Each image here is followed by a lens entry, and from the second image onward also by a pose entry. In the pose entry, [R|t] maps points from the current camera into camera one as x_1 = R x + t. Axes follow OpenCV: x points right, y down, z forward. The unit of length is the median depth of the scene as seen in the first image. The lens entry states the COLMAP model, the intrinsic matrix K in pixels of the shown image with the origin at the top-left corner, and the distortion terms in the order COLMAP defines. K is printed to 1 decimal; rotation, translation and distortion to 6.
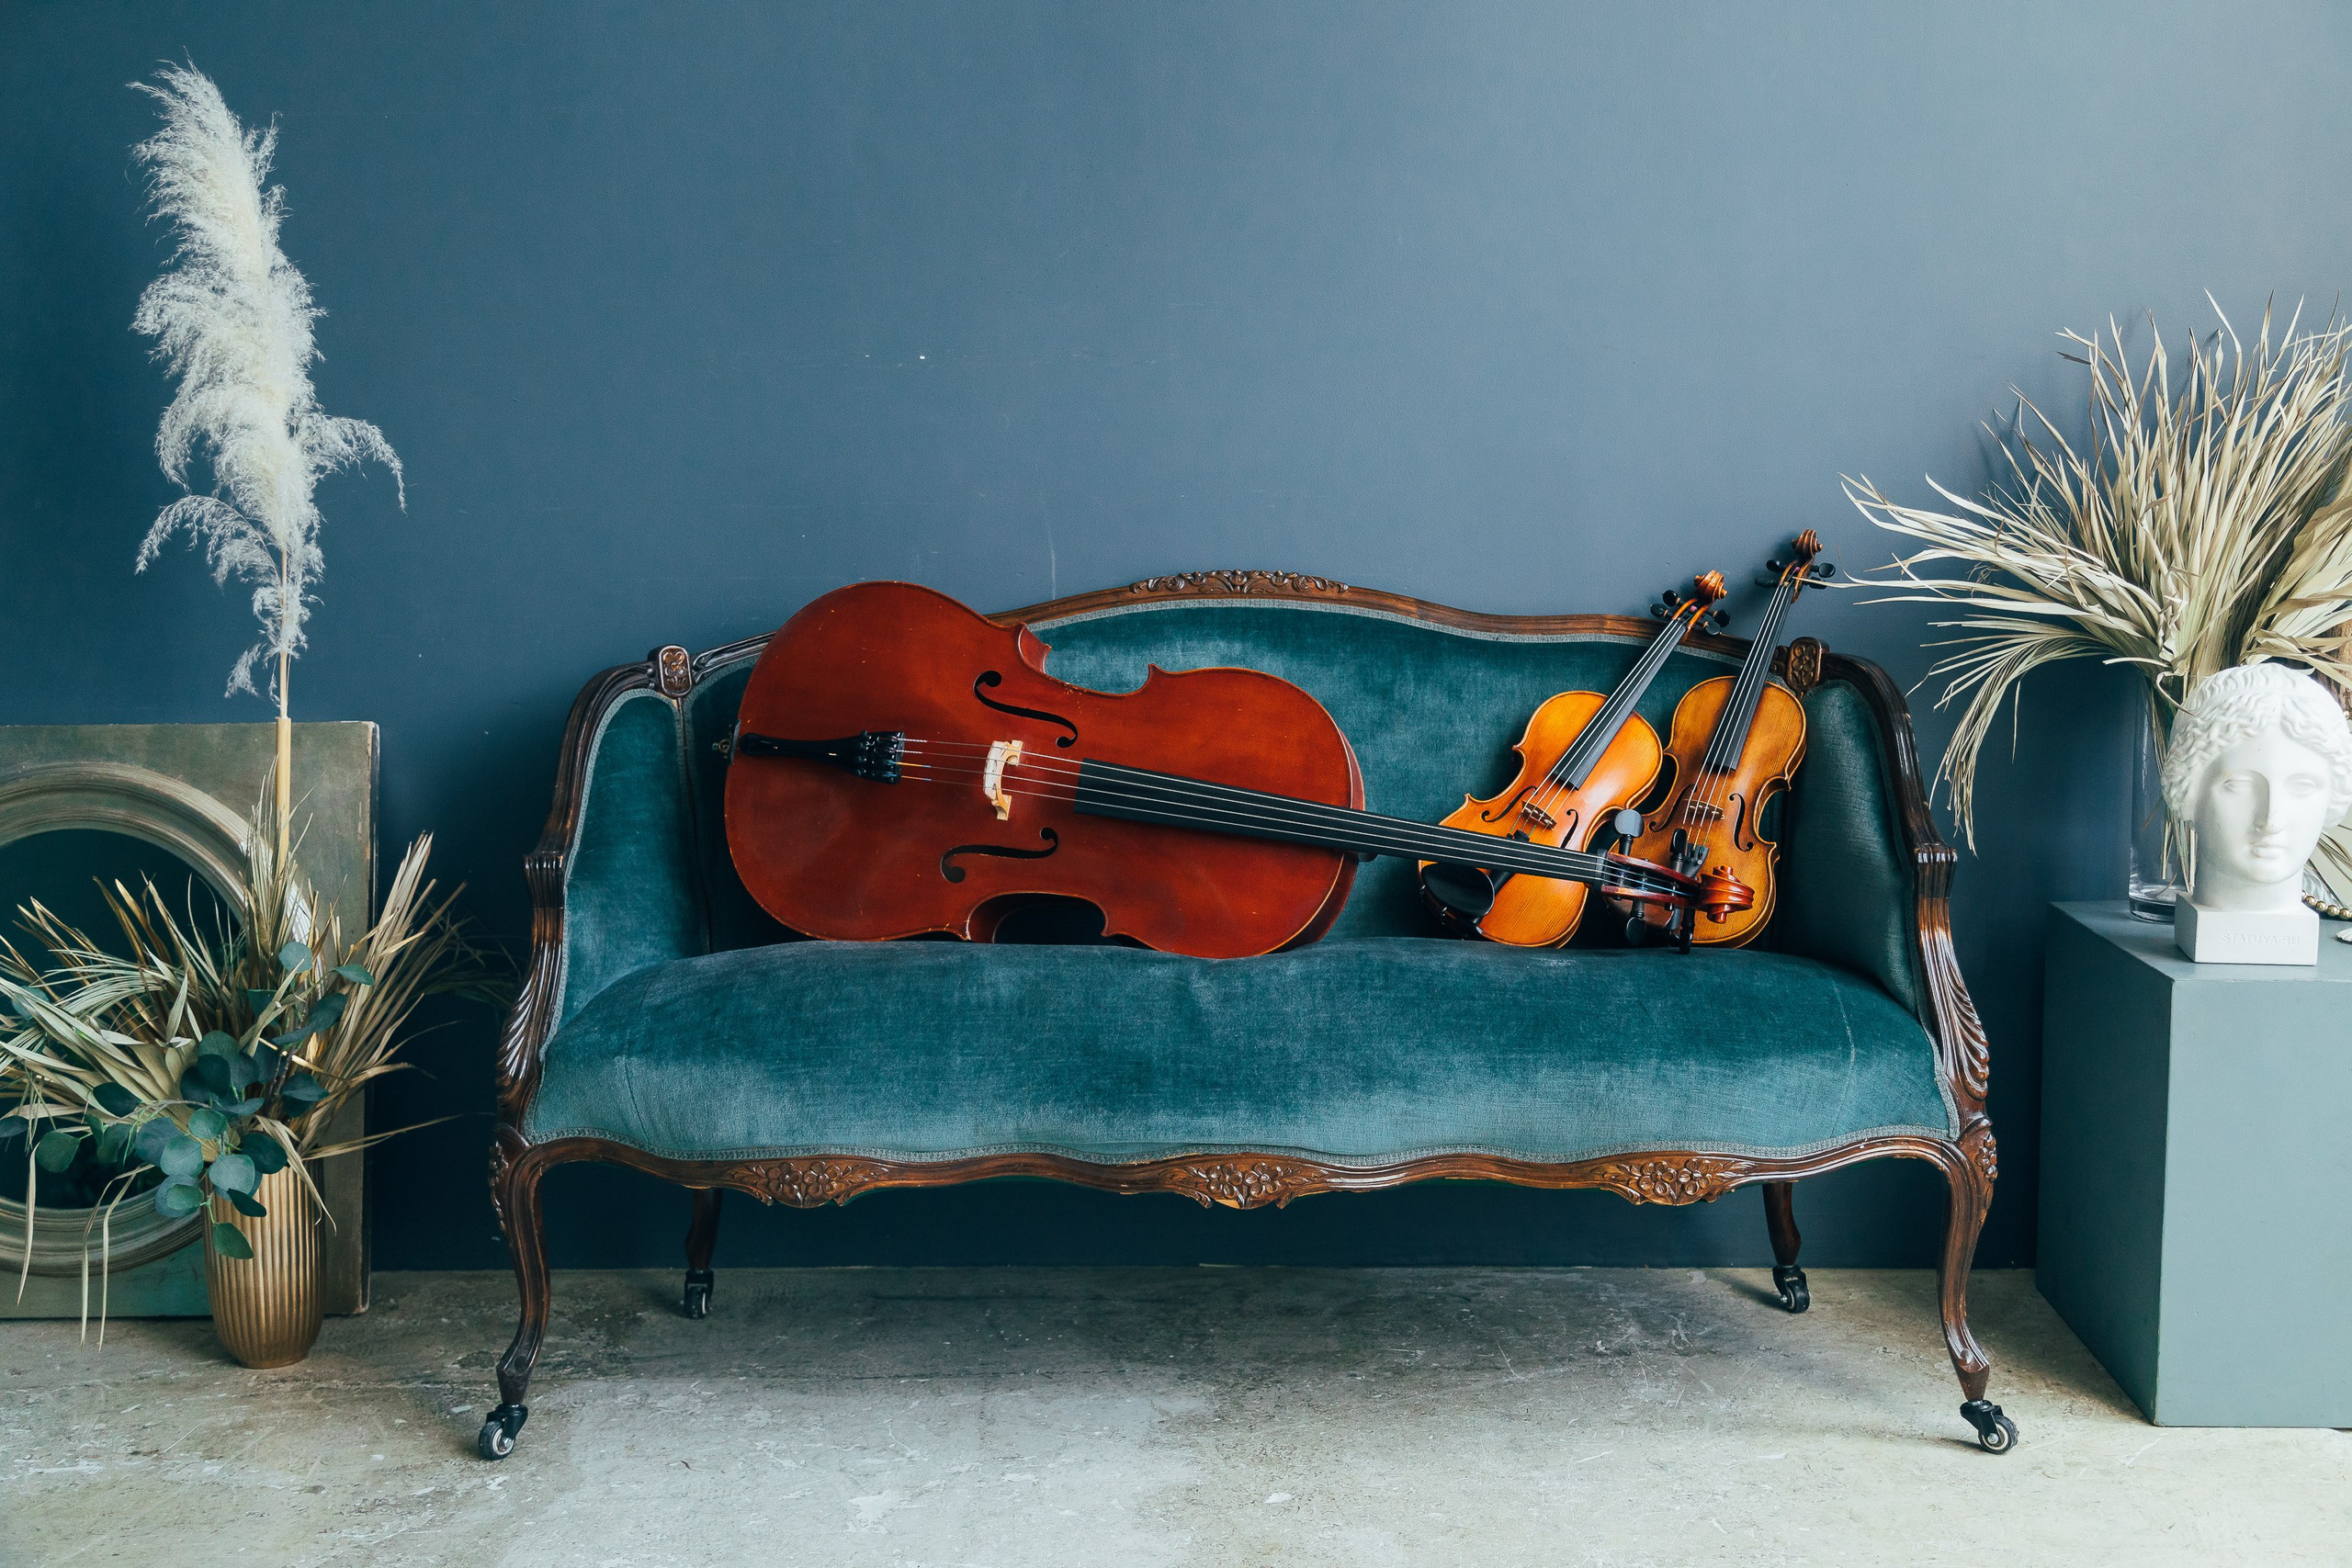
lens RADIAL K [[2751.1, 0, 1171.7], [0, 2751.1, 788.3], [0, 0, 1]] dist [0.012341, 0.000000]
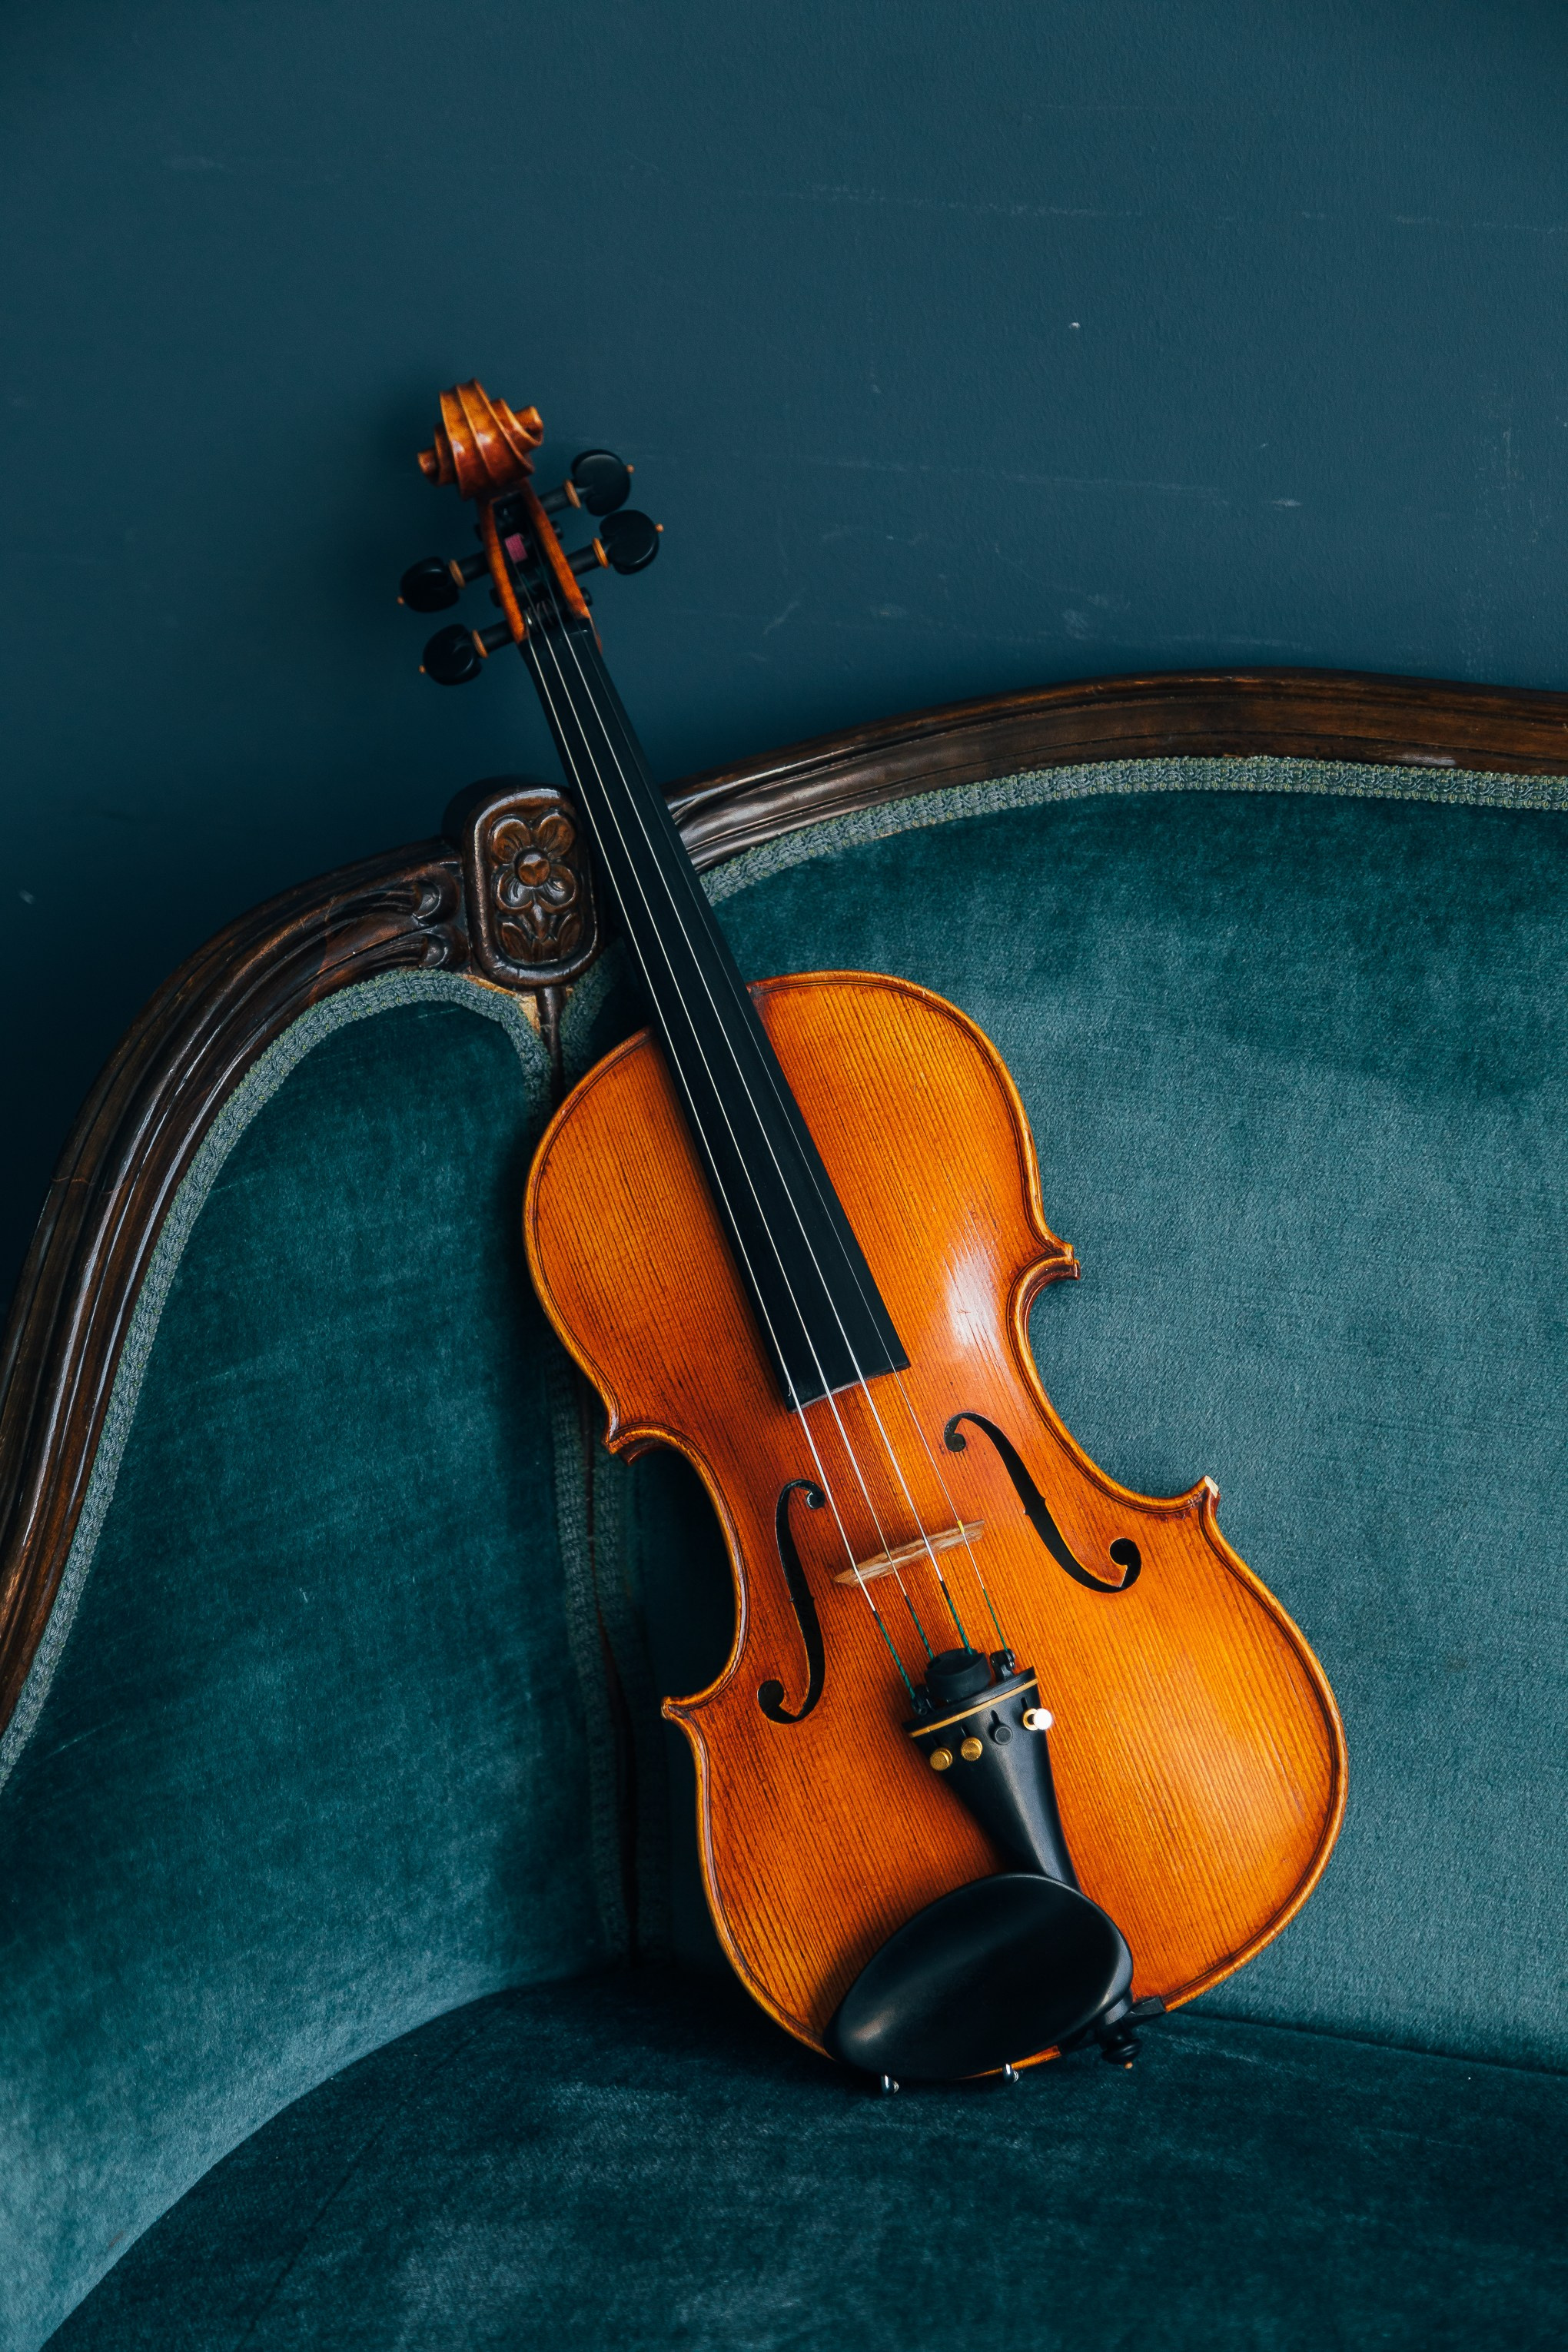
lens RADIAL K [[4476.4, 0, 783.9], [0, 4476.4, 1175.5], [0, 0, 1]] dist [0.009299, 0.000000]
pose [[0.950501, 0.124287, -0.284780, -0.033830], [-0.027839, 0.946895, 0.320337, -0.169371], [0.309471, -0.296552, 0.903485, 0.664628]]
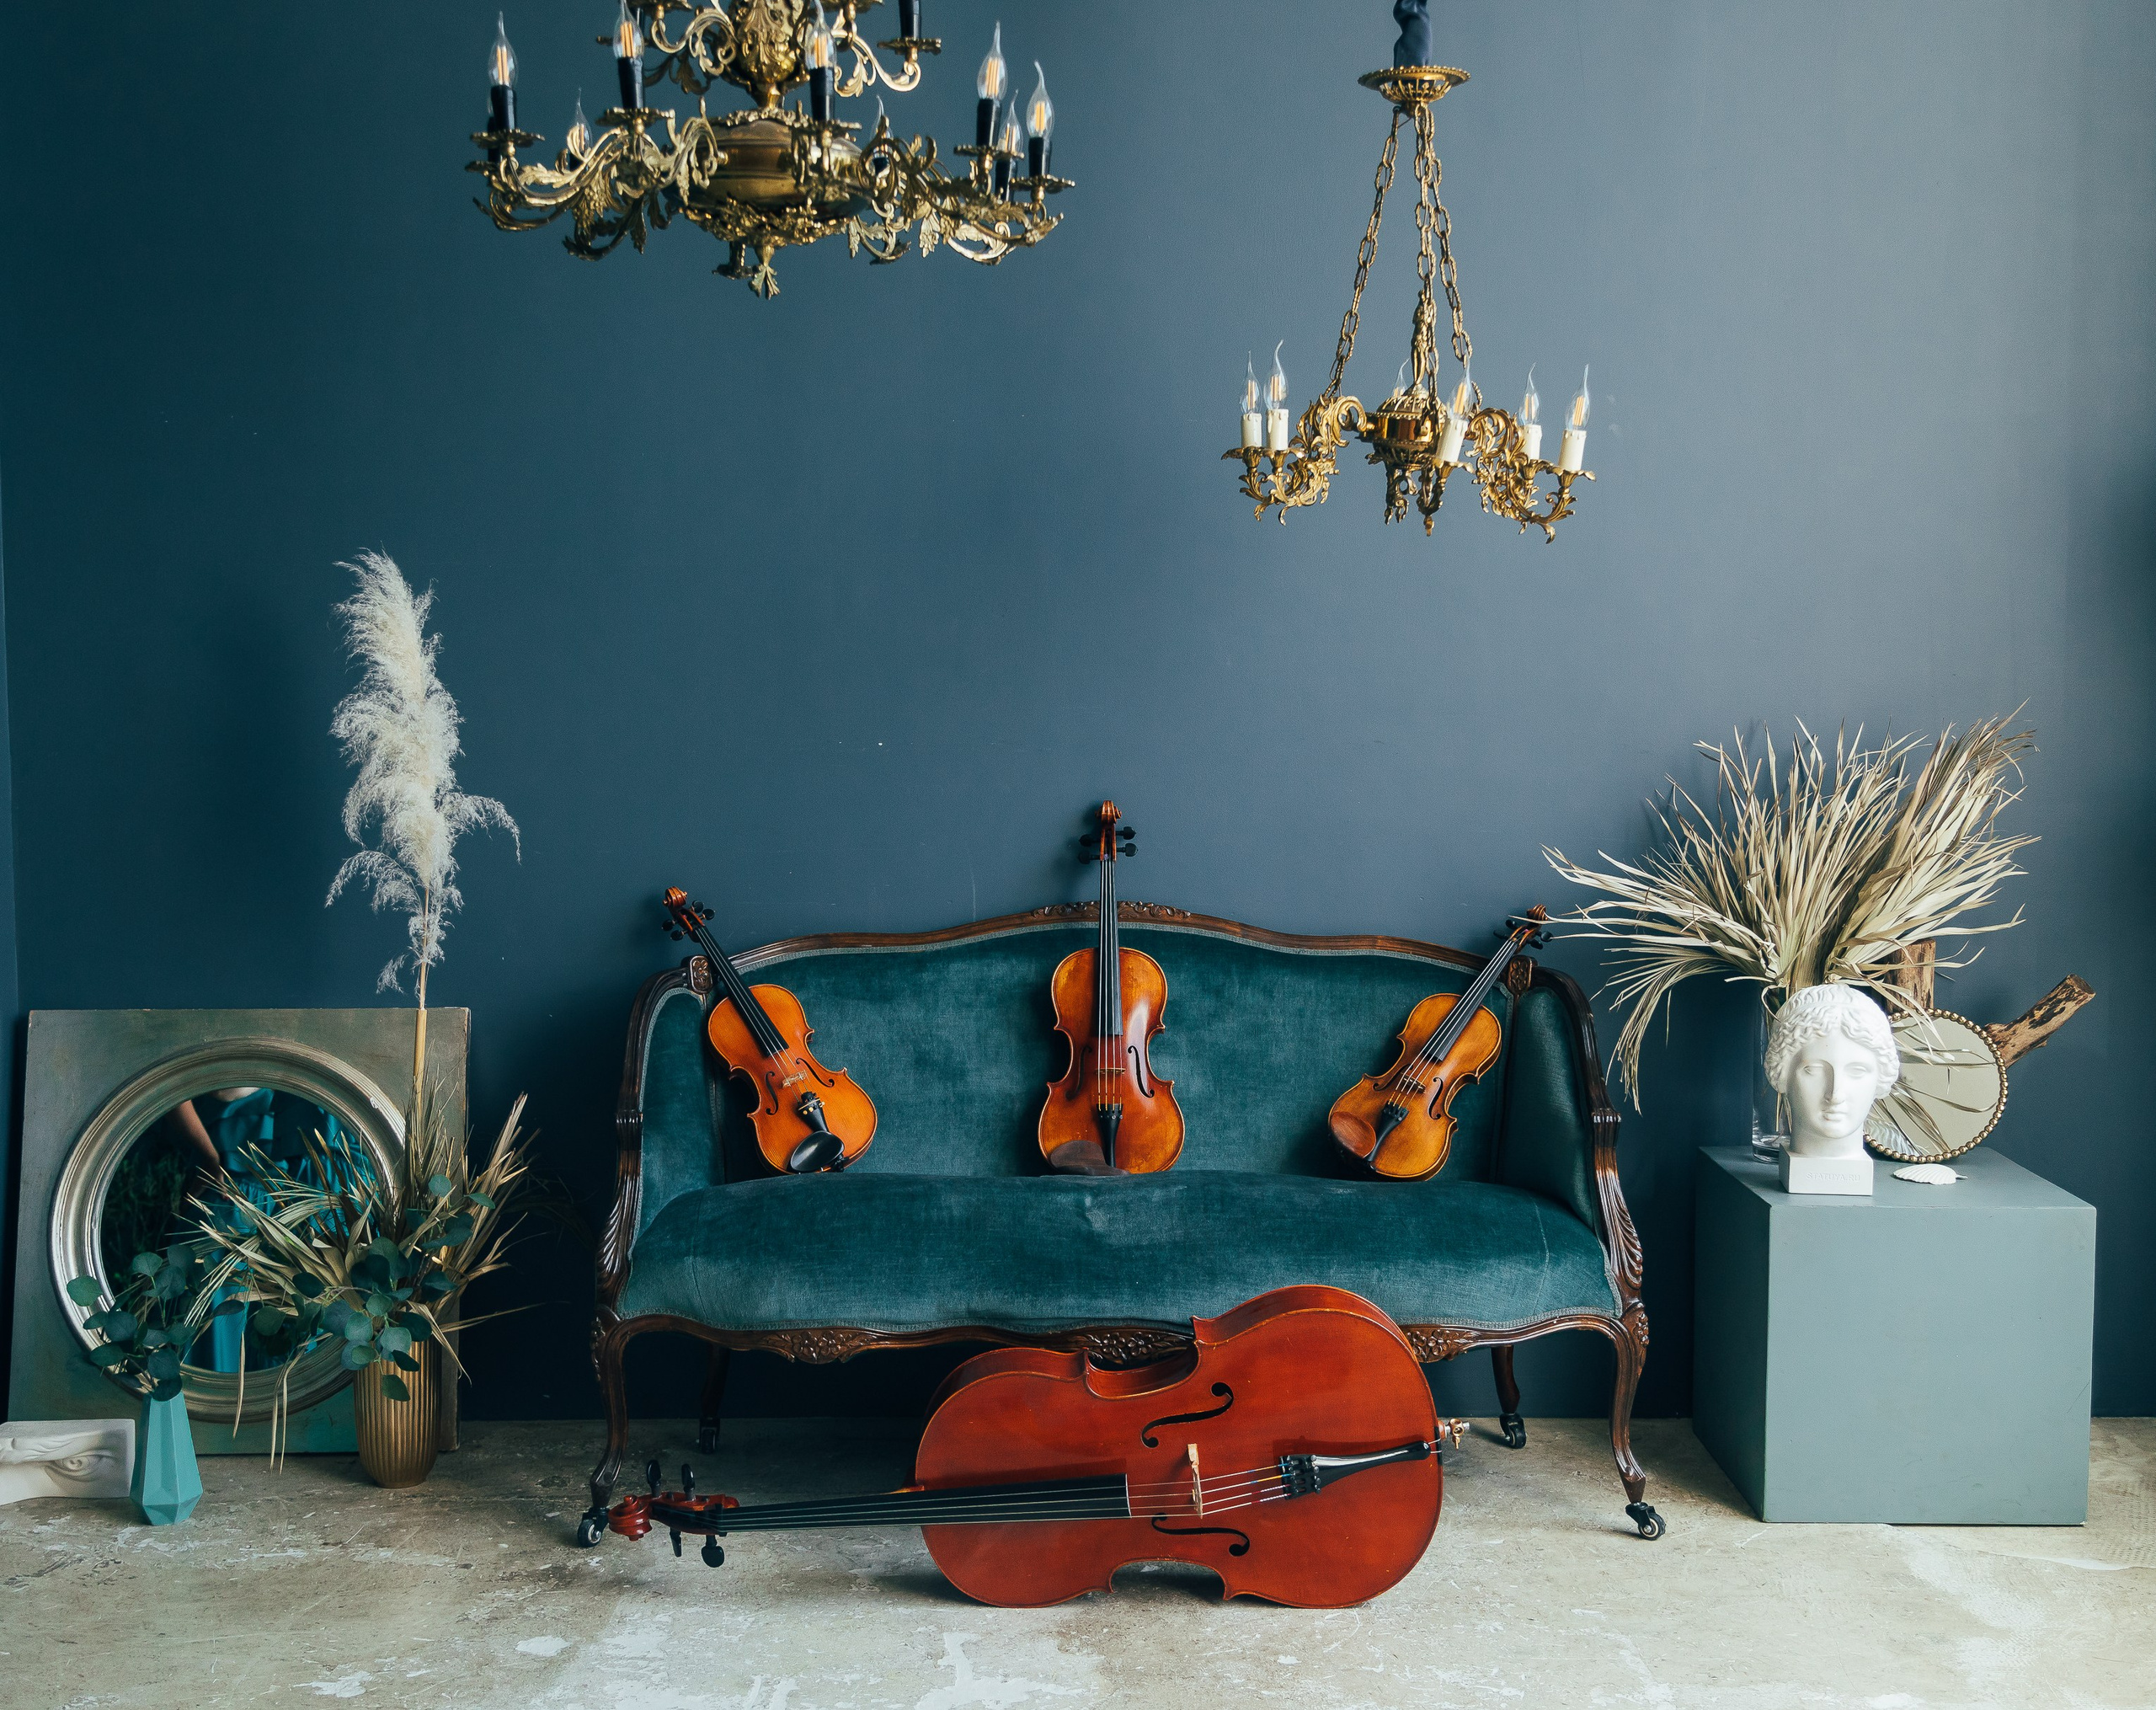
lens RADIAL K [[2750.7, 0, 1050.7], [0, 2750.7, 848.9], [0, 0, 1]] dist [0.032047, 0.000000]
pose [[0.999279, 0.007600, 0.037206, -0.063328], [-0.005601, 0.998549, -0.053561, -0.035319], [-0.037559, 0.053314, 0.997871, -0.410331]]
